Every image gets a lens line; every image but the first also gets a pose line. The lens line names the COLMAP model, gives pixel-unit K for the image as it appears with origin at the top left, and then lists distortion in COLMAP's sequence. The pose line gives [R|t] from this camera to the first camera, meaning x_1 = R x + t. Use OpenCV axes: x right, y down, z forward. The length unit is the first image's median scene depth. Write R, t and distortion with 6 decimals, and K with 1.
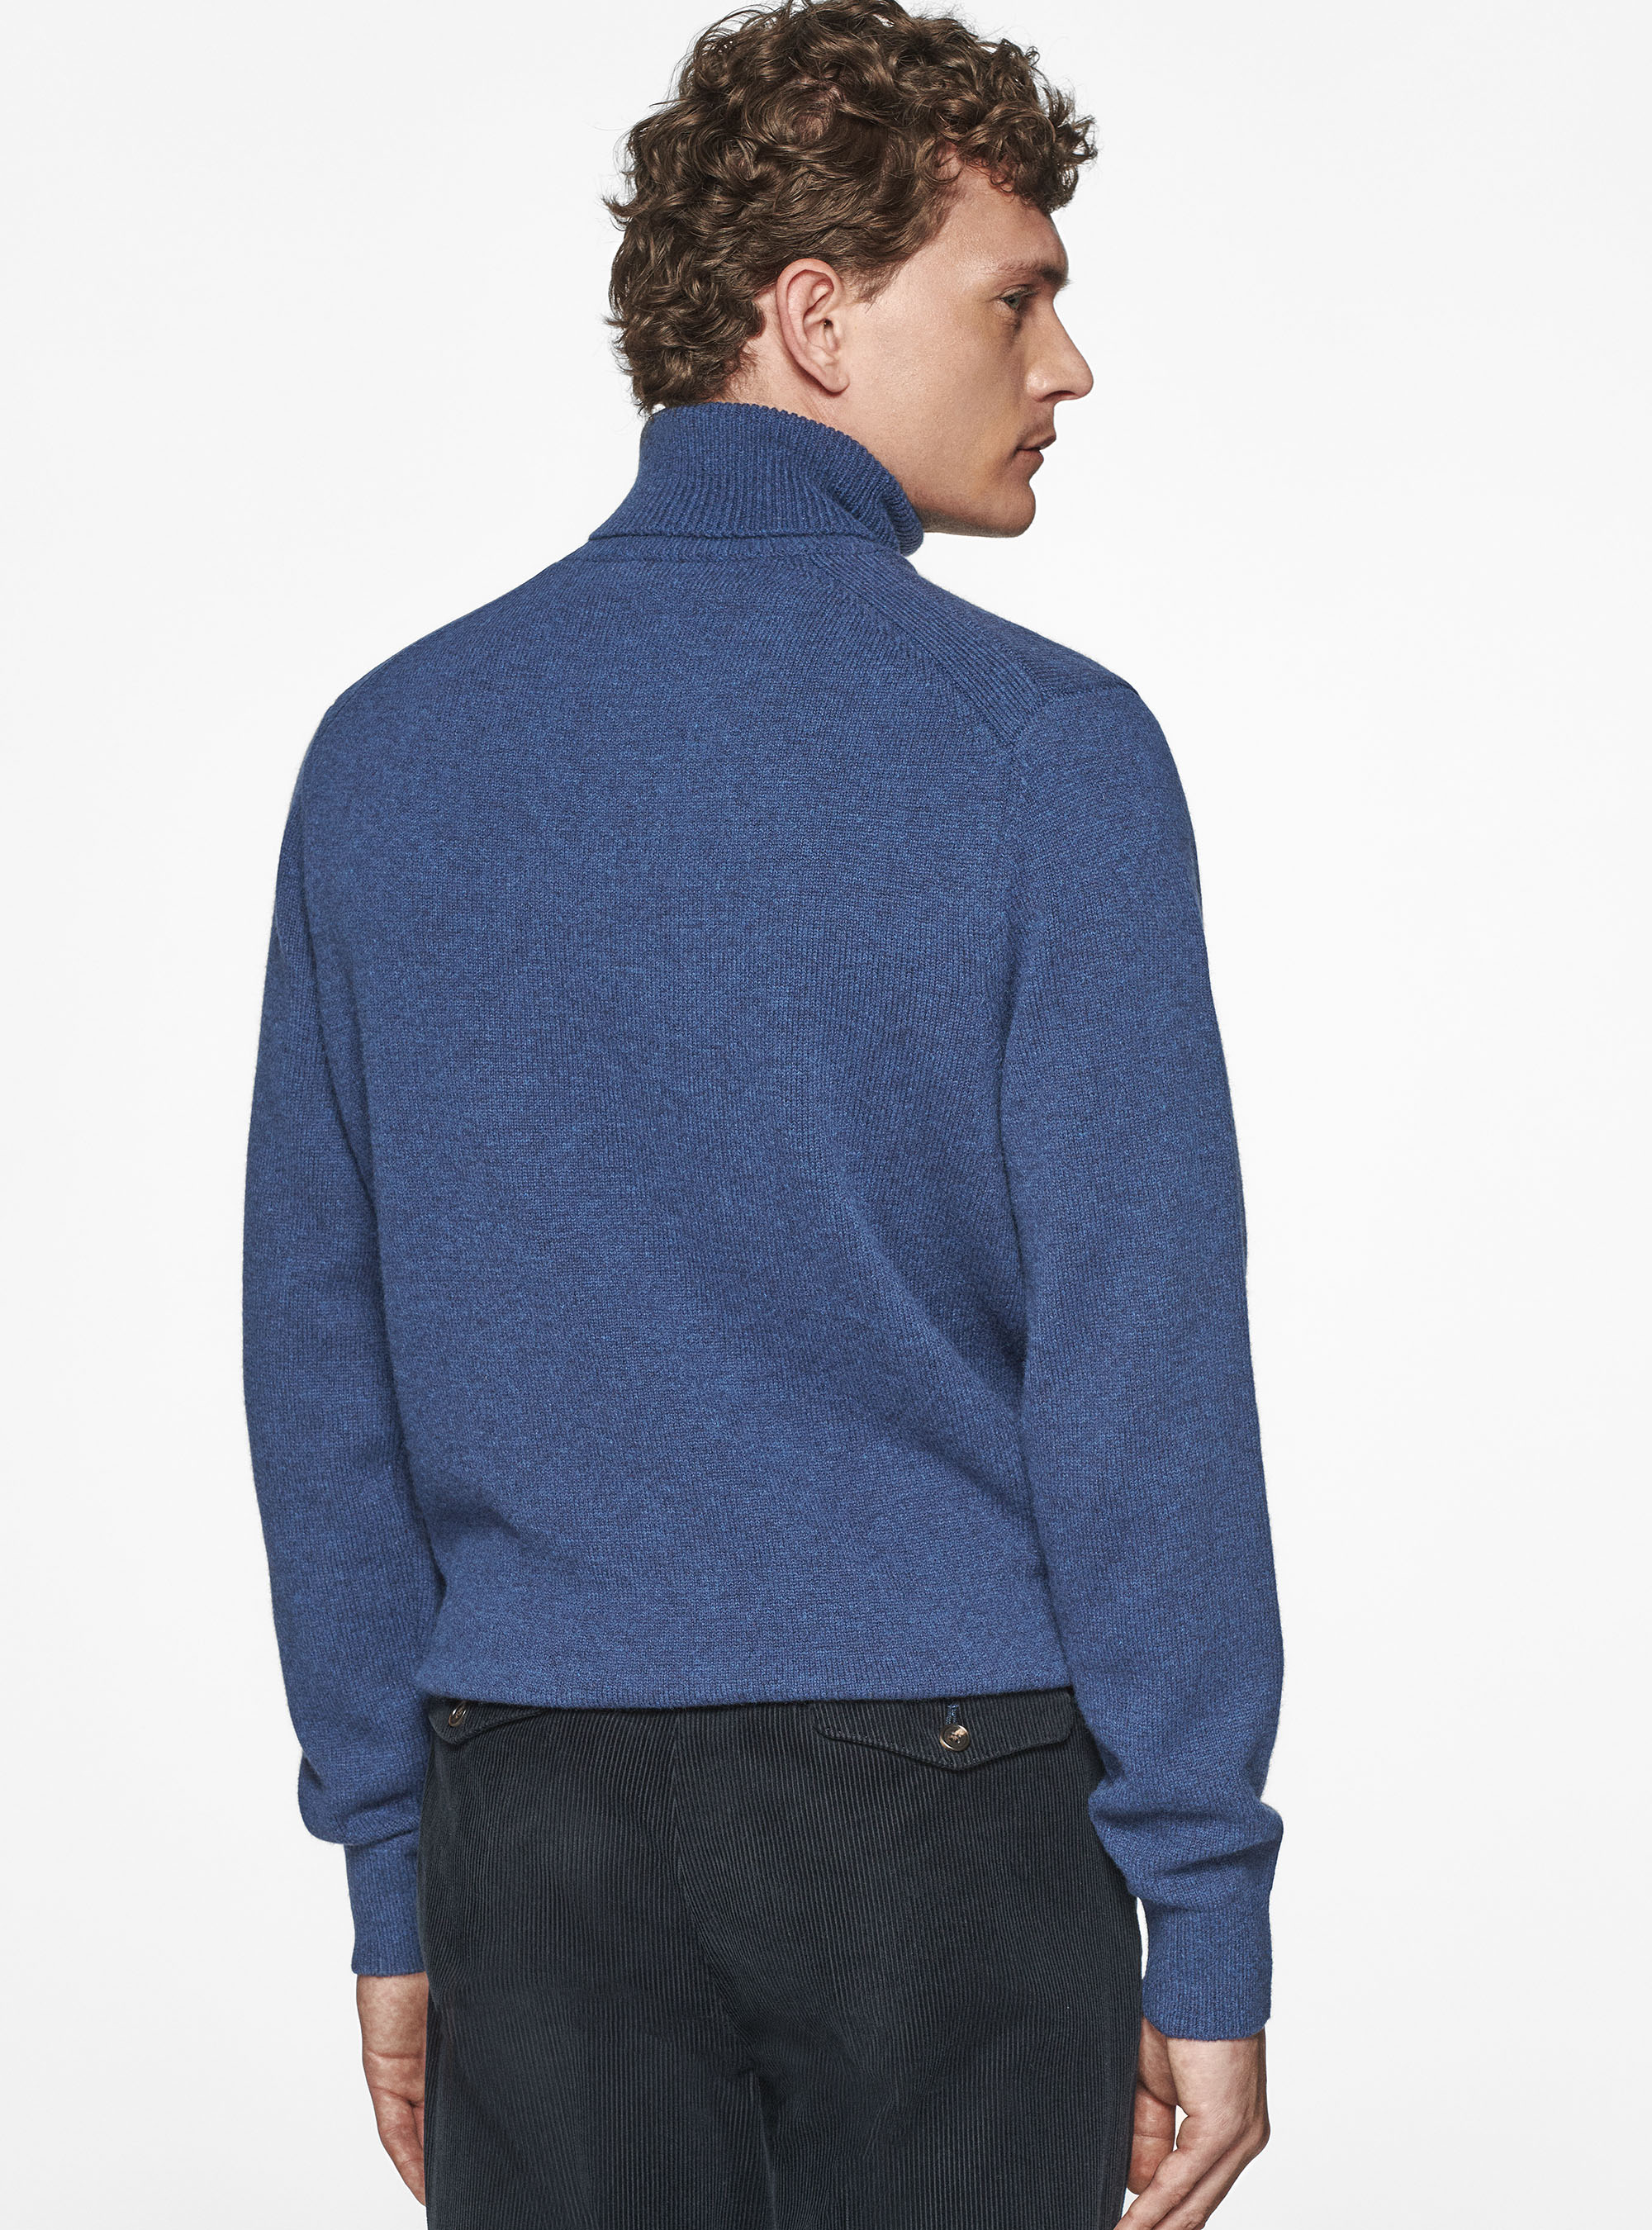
lens RADIAL K [[8121.6, 0, 822.7], [0, 8121.6, 1113.8], [0, 0, 1]] dist [0.074800, 0.000000]
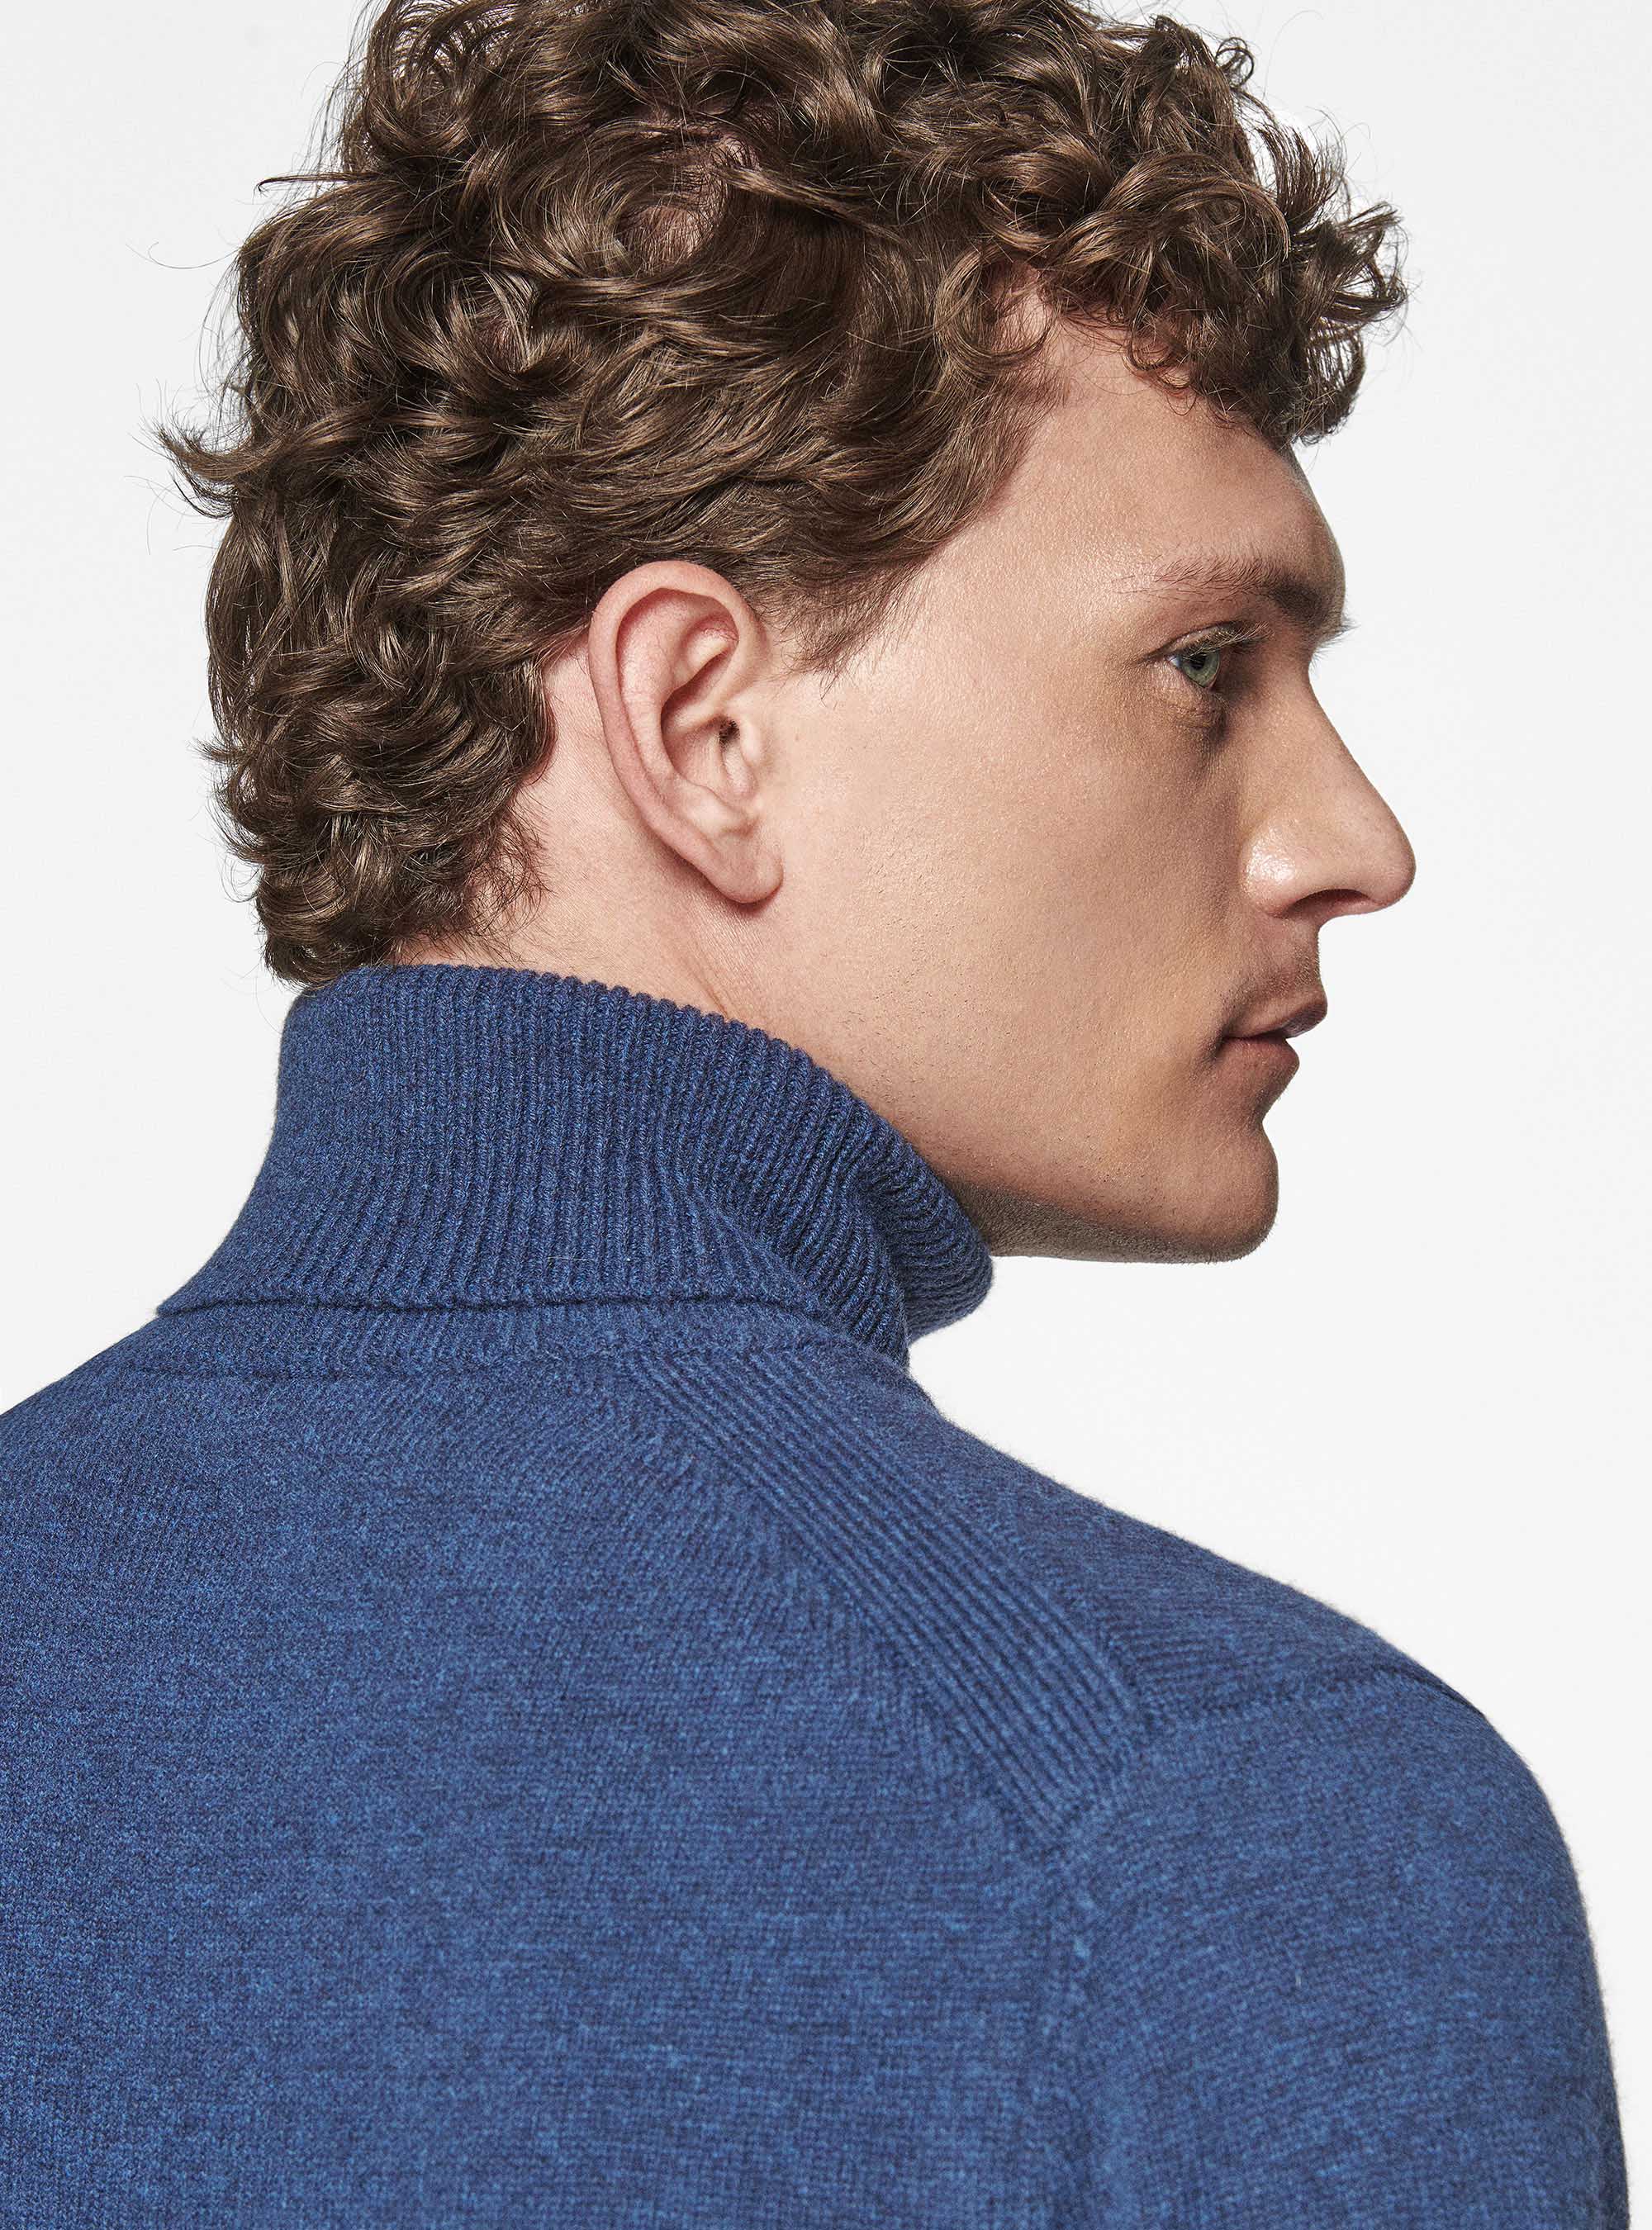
lens RADIAL K [[11546.6, 0, 826.6], [0, 11546.6, 1115.1], [0, 0, 1]] dist [-0.255107, 0.000000]
pose [[0.998817, -0.029060, -0.038998, 0.026666], [0.025275, 0.995225, -0.094280, -0.025837], [0.041551, 0.093182, 0.994782, 0.446111]]
